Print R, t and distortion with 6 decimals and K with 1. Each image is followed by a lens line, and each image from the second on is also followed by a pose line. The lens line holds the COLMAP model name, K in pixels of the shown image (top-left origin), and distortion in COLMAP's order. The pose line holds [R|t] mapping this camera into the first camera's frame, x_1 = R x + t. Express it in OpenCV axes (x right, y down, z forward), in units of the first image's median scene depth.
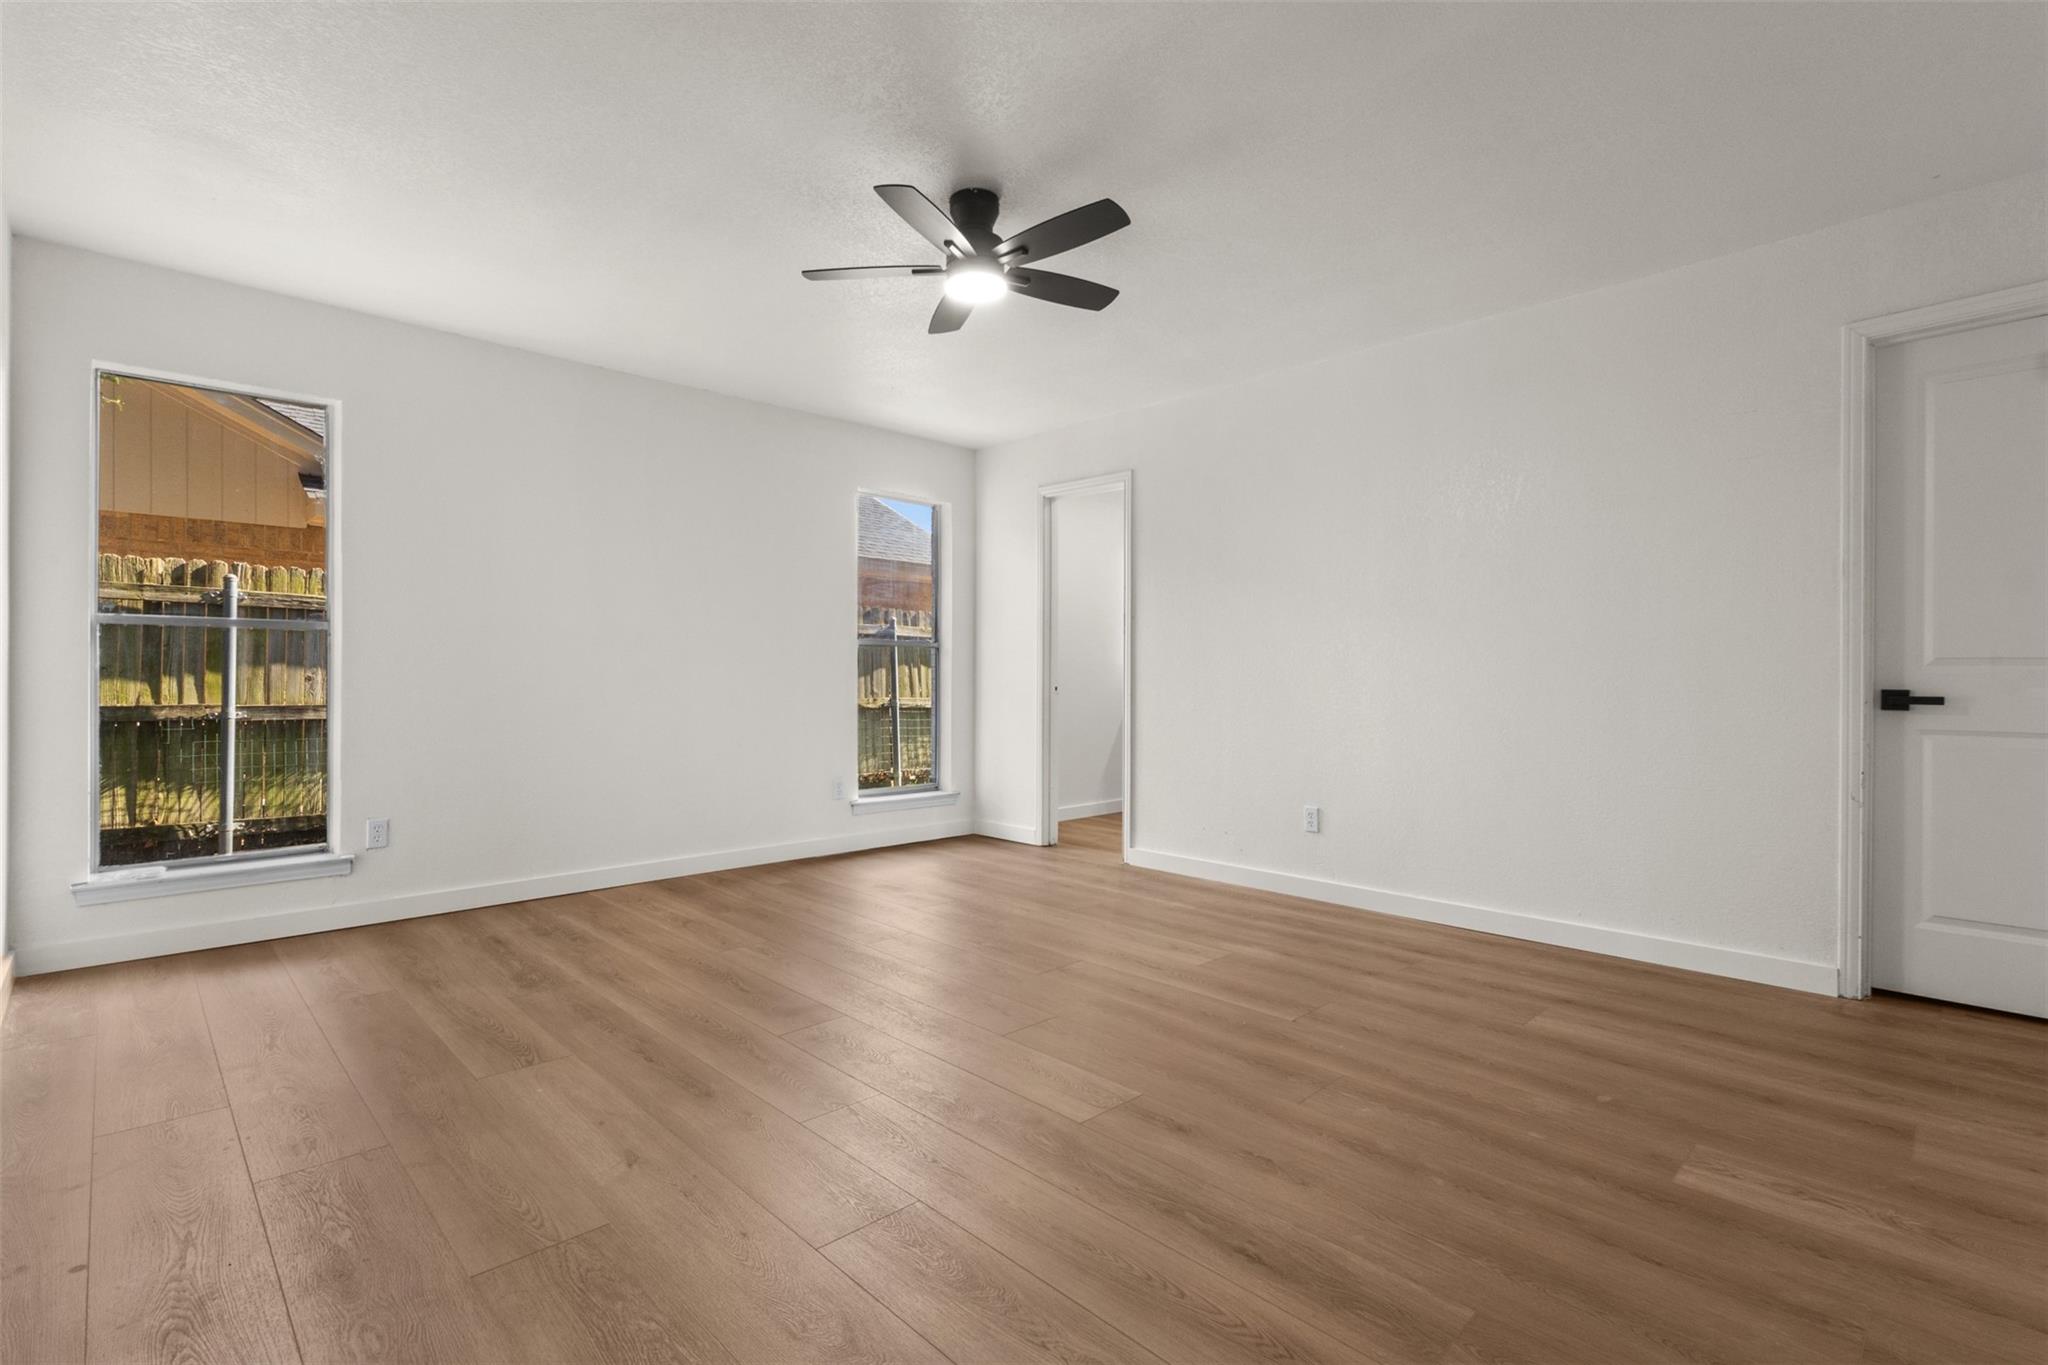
lens RADIAL K [[947.4, 0, 1023.3], [0, 947.4, 681.0], [0, 0, 1]] dist [0.000244, -0.000158]
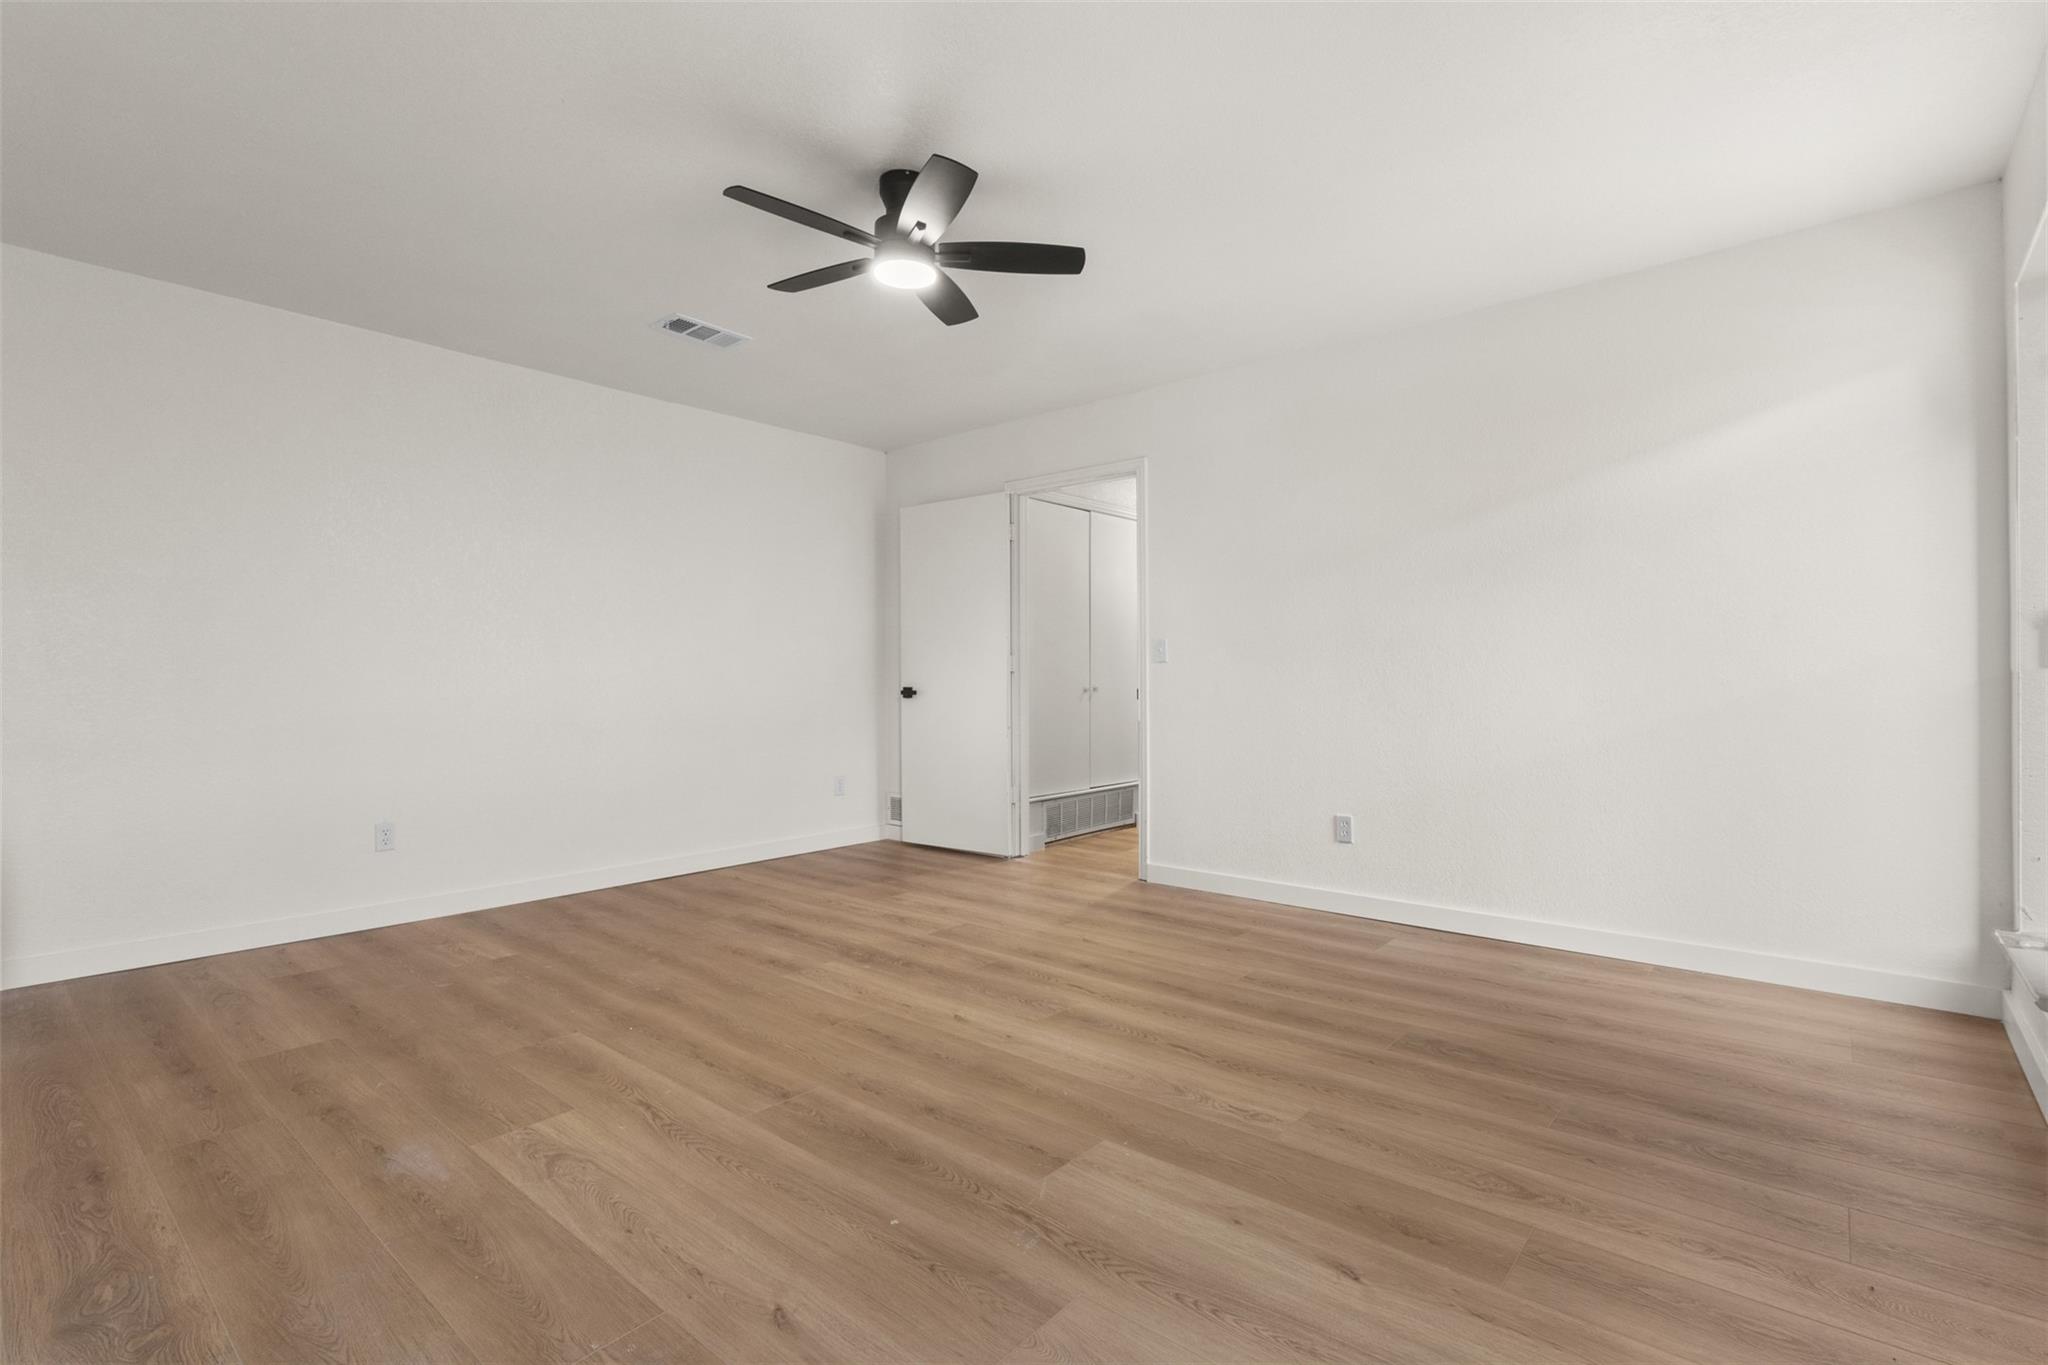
lens RADIAL K [[947.4, 0, 1025.0], [0, 947.4, 679.3], [0, 0, 1]] dist [0.000244, -0.000158]
pose [[-0.995874, 0.000732, -0.090746, -0.079142], [0.000617, 0.999999, 0.001287, -0.005966], [0.090747, 0.001225, -0.995873, 1.816323]]
